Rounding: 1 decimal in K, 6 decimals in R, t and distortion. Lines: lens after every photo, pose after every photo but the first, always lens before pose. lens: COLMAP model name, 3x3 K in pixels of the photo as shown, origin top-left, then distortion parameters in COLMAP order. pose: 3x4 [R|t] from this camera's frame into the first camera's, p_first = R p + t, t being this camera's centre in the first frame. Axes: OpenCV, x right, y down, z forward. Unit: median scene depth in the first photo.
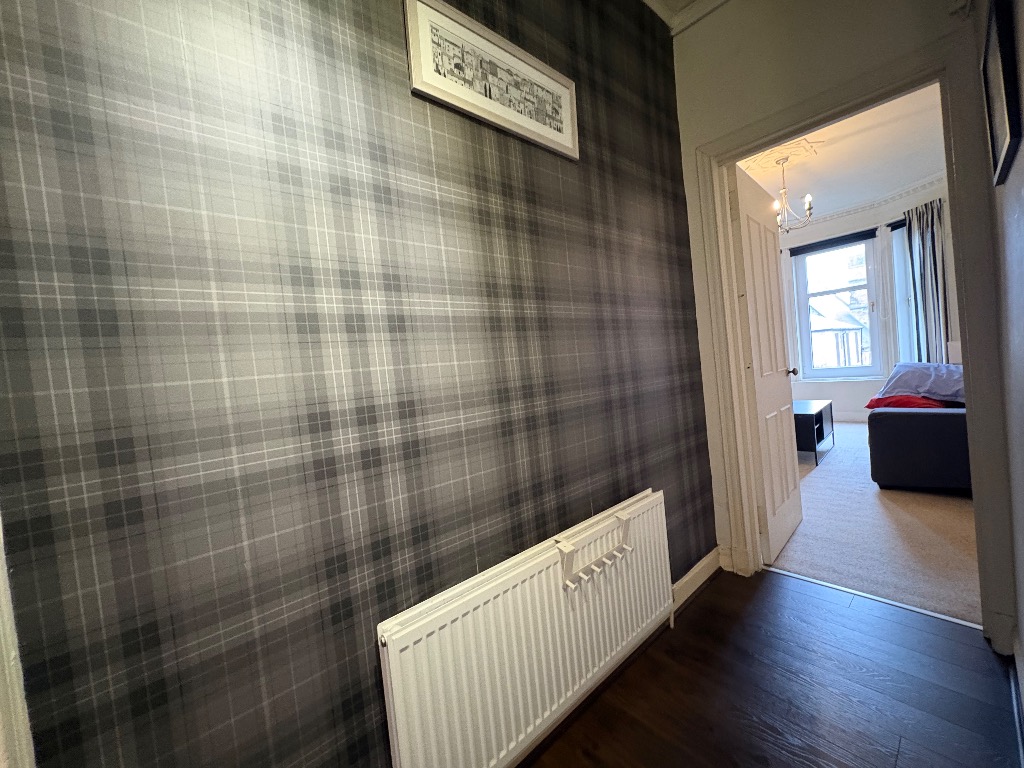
lens RADIAL K [[407.6, 0, 511.1], [0, 407.6, 382.4], [0, 0, 1]] dist [0.001020, 0.000178]
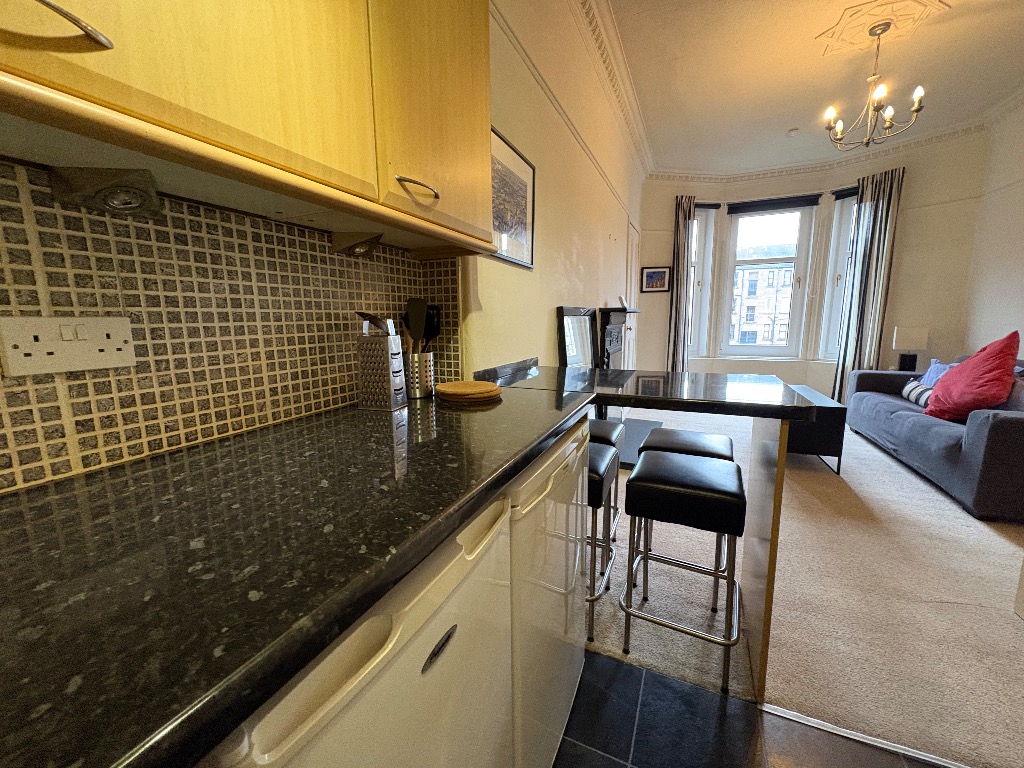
lens RADIAL K [[407.6, 0, 510.5], [0, 407.6, 384.1], [0, 0, 1]] dist [0.001020, 0.000178]
pose [[0.912945, 0.020739, 0.407555, -0.086153], [-0.065183, 0.993296, 0.095467, -0.003211], [-0.402843, -0.113722, 0.908177, 0.406677]]
